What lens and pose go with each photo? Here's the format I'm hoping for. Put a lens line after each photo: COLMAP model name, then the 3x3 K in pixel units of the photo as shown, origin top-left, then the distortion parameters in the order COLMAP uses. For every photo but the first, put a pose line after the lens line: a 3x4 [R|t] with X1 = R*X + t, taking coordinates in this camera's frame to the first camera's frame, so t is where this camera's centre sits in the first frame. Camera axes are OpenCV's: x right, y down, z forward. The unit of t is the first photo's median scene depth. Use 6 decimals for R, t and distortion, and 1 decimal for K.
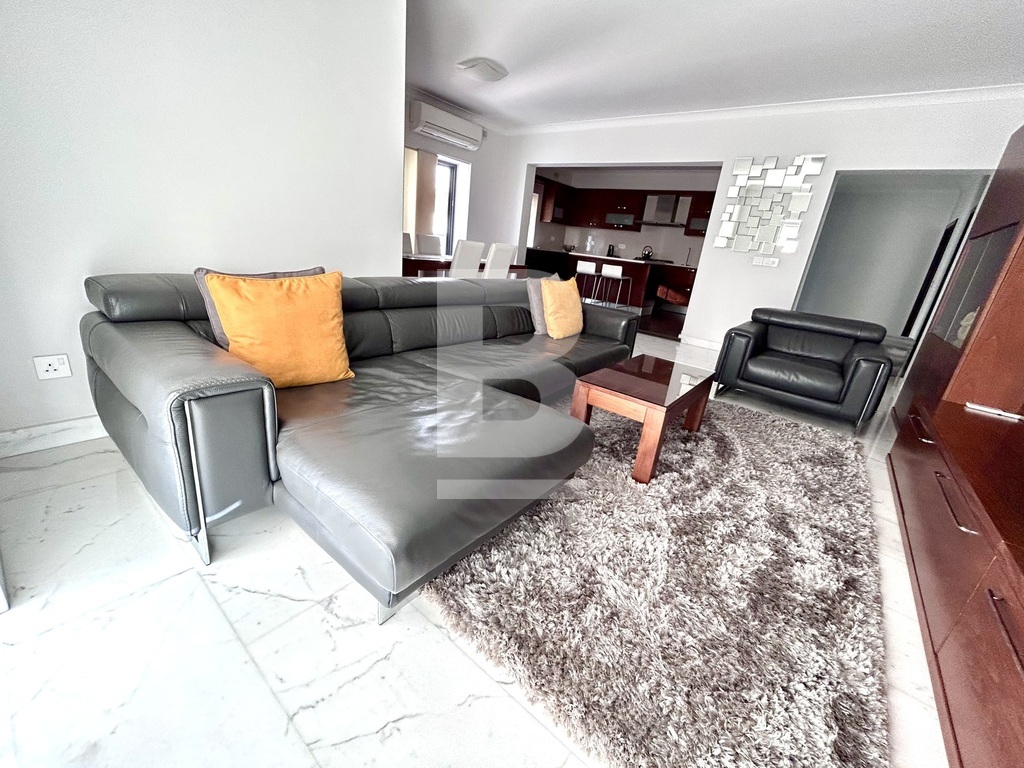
lens RADIAL K [[413.9, 0, 515.5], [0, 413.9, 382.3], [0, 0, 1]] dist [0.003854, -0.000424]
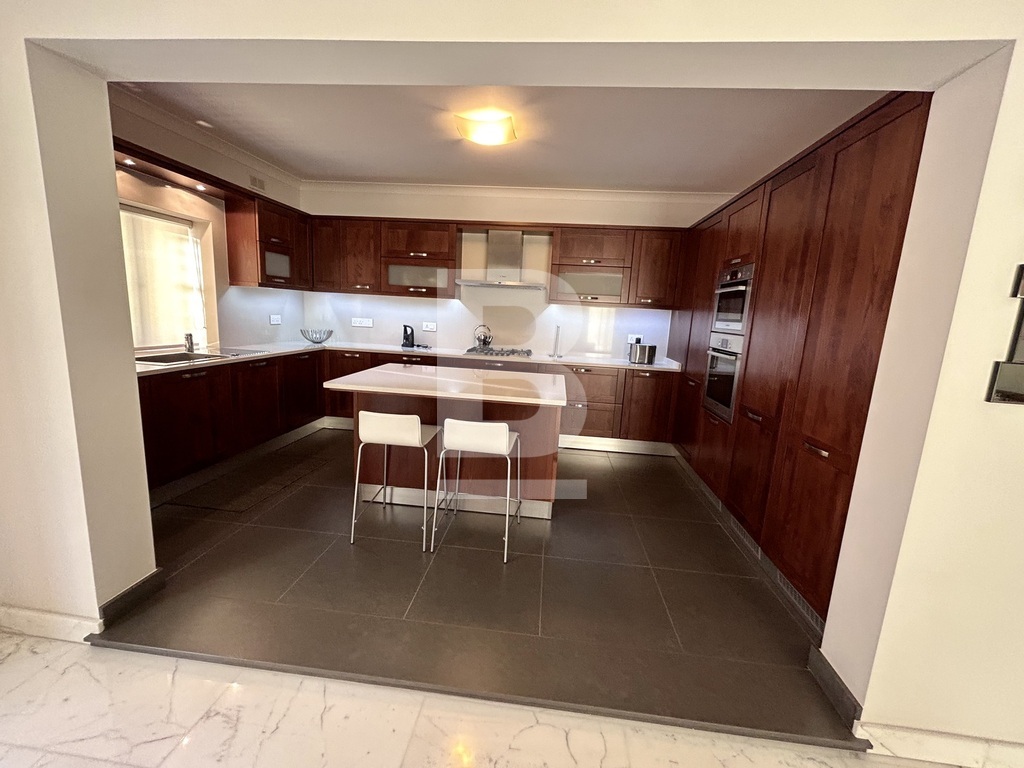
lens RADIAL K [[413.9, 0, 511.2], [0, 413.9, 385.5], [0, 0, 1]] dist [0.003854, -0.000424]
pose [[0.848016, -0.155448, 0.506660, 0.080363], [0.205260, 0.977737, -0.043574, -0.242540], [-0.488607, 0.140948, 0.861044, 0.586108]]
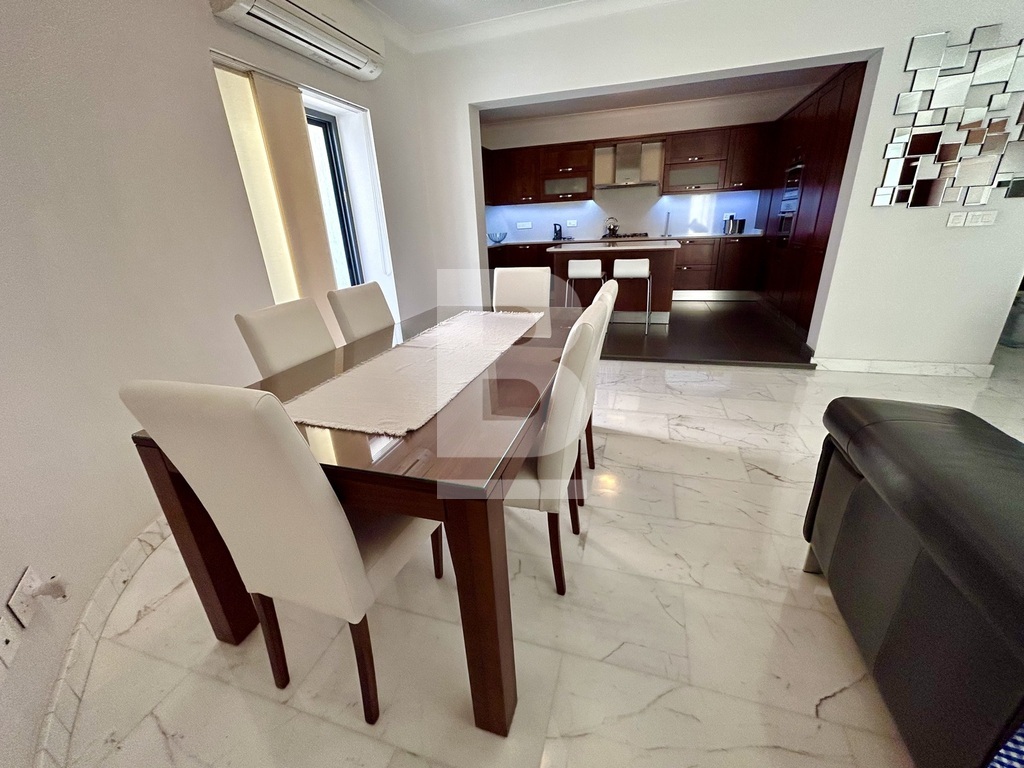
lens RADIAL K [[413.9, 0, 518.2], [0, 413.9, 378.6], [0, 0, 1]] dist [0.003854, -0.000424]
pose [[0.920213, -0.266617, 0.286572, -0.130233], [0.252699, 0.963784, 0.085228, -0.170780], [-0.298916, -0.006011, 0.954260, 0.372467]]
